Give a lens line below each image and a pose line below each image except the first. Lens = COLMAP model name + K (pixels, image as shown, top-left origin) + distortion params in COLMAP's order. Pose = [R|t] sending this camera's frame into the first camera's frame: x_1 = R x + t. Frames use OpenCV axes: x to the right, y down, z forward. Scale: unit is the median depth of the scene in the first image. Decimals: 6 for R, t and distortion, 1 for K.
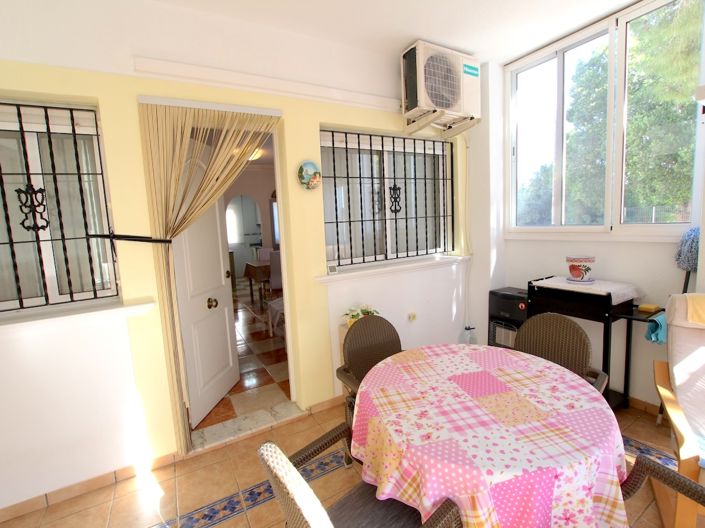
lens RADIAL K [[339.0, 0, 354.8], [0, 339.0, 261.7], [0, 0, 1]] dist [-0.025572, 0.002508]
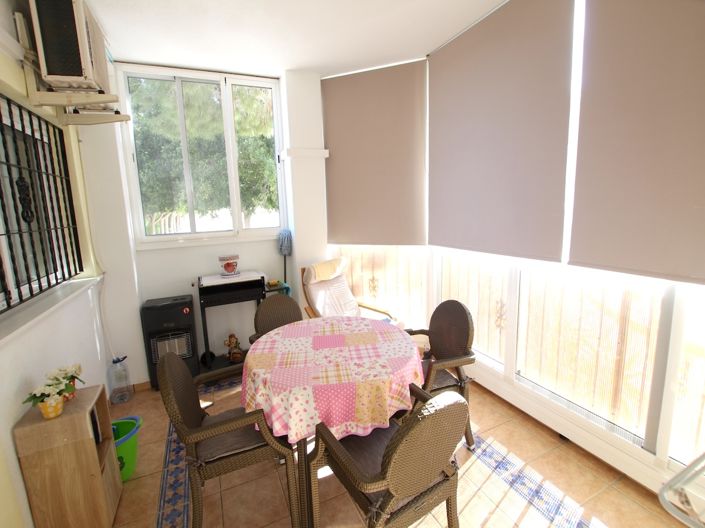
lens RADIAL K [[339.0, 0, 353.4], [0, 339.0, 264.0], [0, 0, 1]] dist [-0.025572, 0.002508]
pose [[0.058724, -0.117766, 0.991304, -0.887843], [0.152167, 0.982469, 0.107702, -0.078822], [-0.986609, 0.144519, 0.075615, 0.689405]]
